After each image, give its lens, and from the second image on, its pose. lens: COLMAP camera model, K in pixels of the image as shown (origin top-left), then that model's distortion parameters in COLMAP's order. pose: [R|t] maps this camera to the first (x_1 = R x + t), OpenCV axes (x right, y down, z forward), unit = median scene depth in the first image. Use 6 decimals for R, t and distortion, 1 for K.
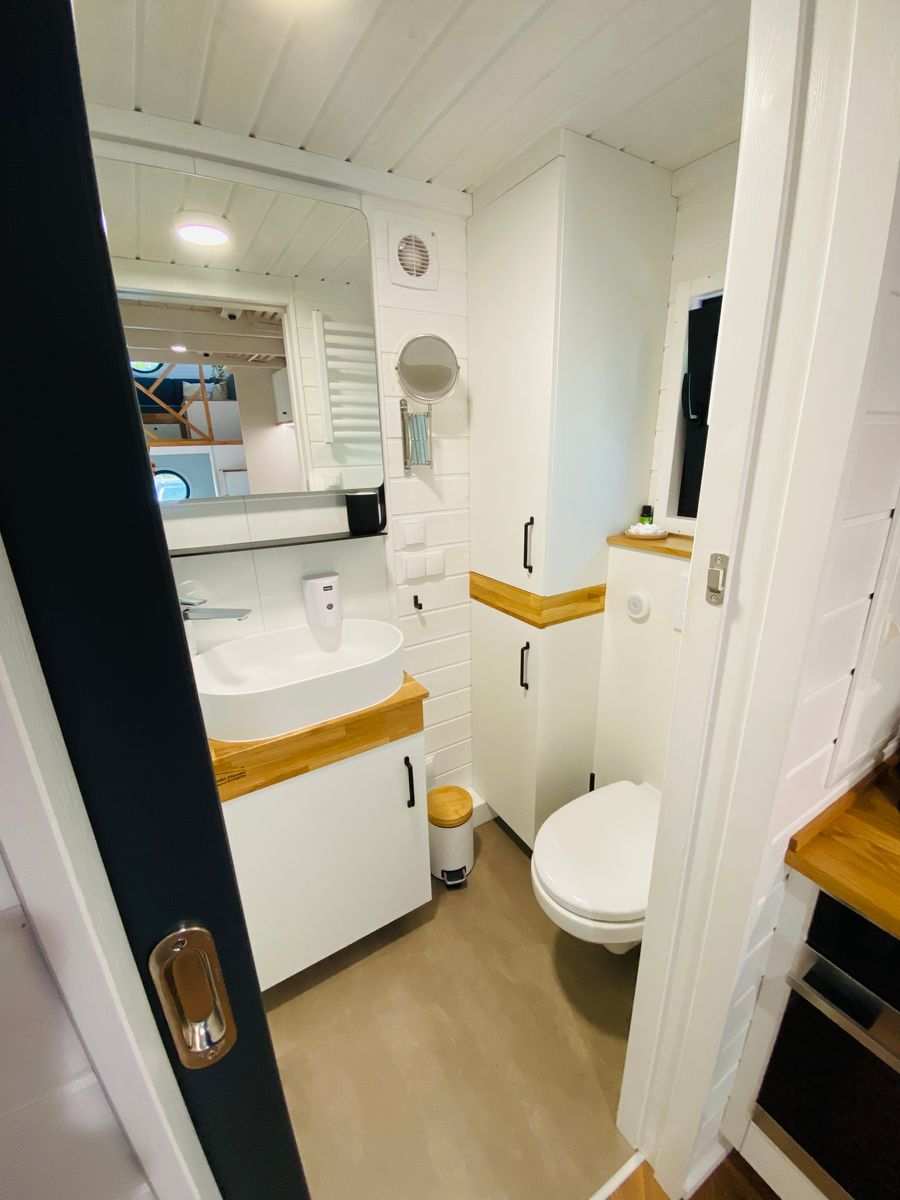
lens RADIAL K [[478.5, 0, 450.0], [0, 478.5, 600.0], [0, 0, 1]] dist [0.001371, 0.000141]
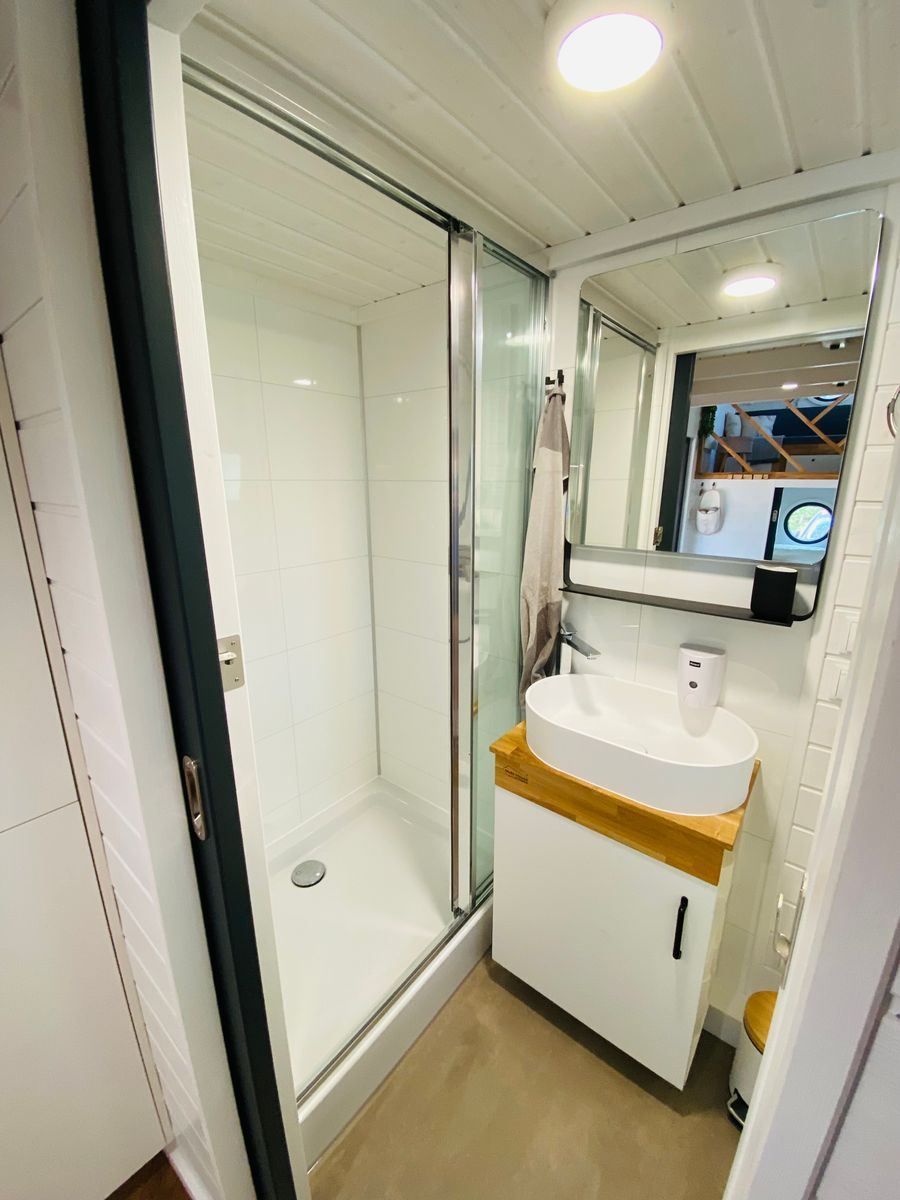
lens RADIAL K [[477.1, 0, 450.0], [0, 477.1, 600.0], [0, 0, 1]] dist [0.000885, -0.014560]
pose [[0.344478, 0.255816, -0.903268, 0.339528], [-0.298414, 0.942092, 0.153006, -0.131867], [0.890104, 0.216840, 0.400869, 0.224085]]
